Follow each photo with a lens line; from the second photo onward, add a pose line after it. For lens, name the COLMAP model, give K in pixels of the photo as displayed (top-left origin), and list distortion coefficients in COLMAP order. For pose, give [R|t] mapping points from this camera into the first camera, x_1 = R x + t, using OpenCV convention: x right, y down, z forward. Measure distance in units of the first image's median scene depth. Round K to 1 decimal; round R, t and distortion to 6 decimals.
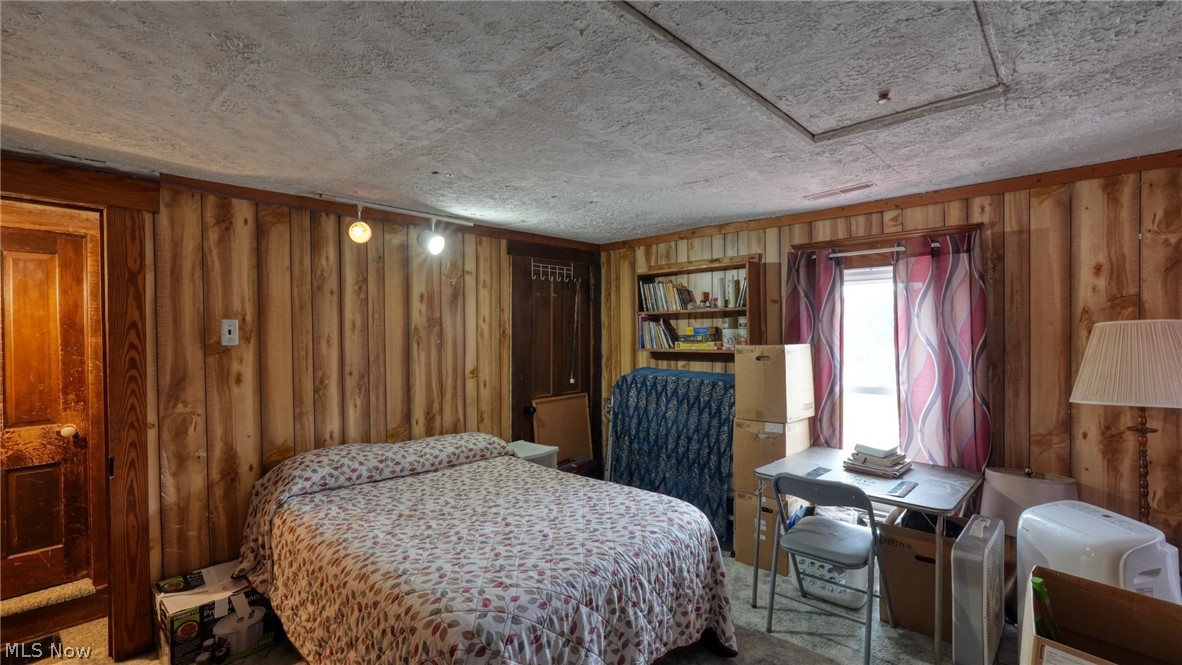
lens RADIAL K [[515.0, 0, 587.8], [0, 515.0, 334.0], [0, 0, 1]] dist [-0.011093, 0.000547]
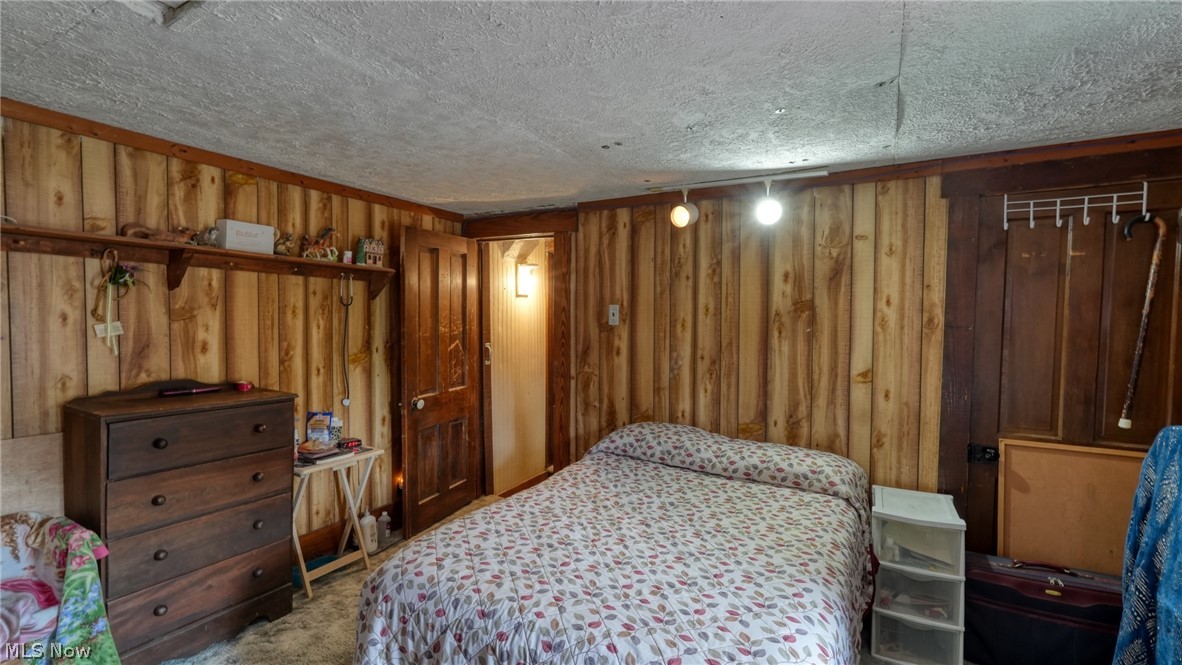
lens RADIAL K [[515.0, 0, 590.1], [0, 515.0, 331.8], [0, 0, 1]] dist [-0.011093, 0.000547]
pose [[0.231699, 0.040237, -0.971955, 0.500243], [-0.021196, 0.999116, 0.036308, -0.005644], [0.972557, 0.012189, 0.232347, 0.598101]]
